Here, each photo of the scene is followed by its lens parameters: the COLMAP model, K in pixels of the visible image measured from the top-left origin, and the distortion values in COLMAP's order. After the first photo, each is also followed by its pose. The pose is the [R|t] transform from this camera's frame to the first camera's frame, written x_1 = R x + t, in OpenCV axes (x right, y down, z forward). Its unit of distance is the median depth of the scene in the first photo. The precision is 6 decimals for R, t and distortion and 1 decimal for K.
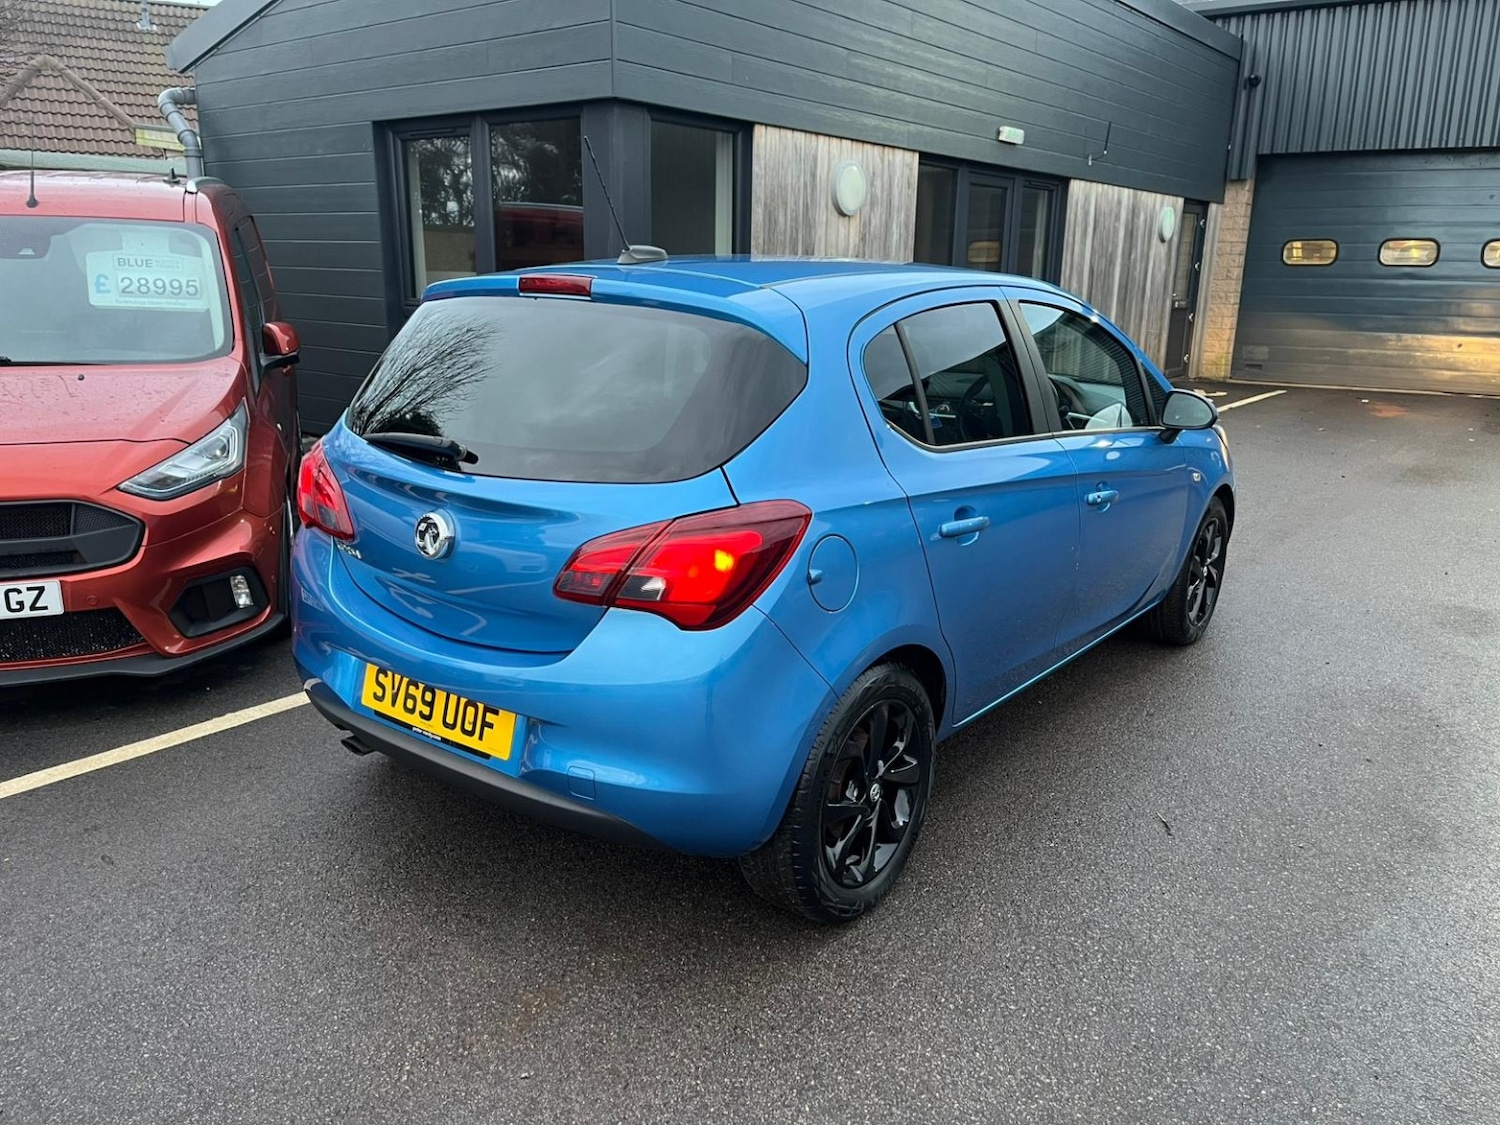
lens RADIAL K [[1134.9, 0, 762.6], [0, 1134.9, 574.7], [0, 0, 1]] dist [0.071159, -0.093042]
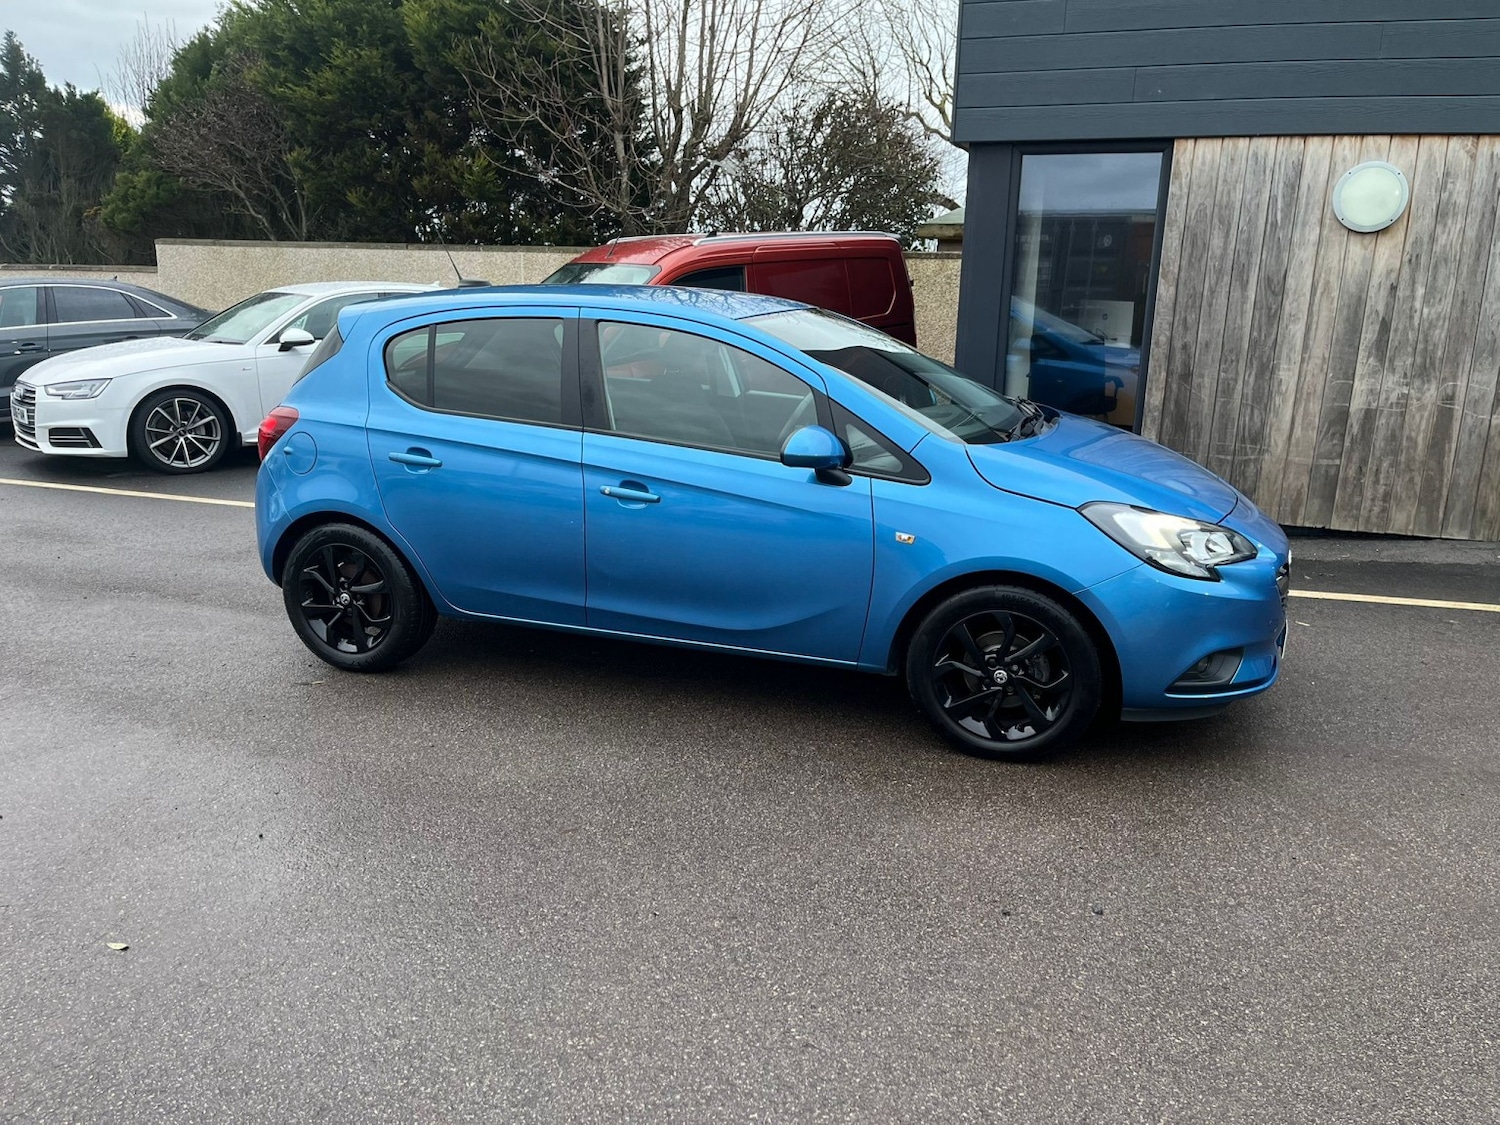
lens RADIAL K [[1134.9, 0, 749.7], [0, 1134.9, 566.8], [0, 0, 1]] dist [0.071159, -0.093042]
pose [[0.320541, 0.228211, -0.919333, 0.922617], [-0.258291, 0.954823, 0.146963, -0.137903], [0.911339, 0.190348, 0.365005, 0.496404]]
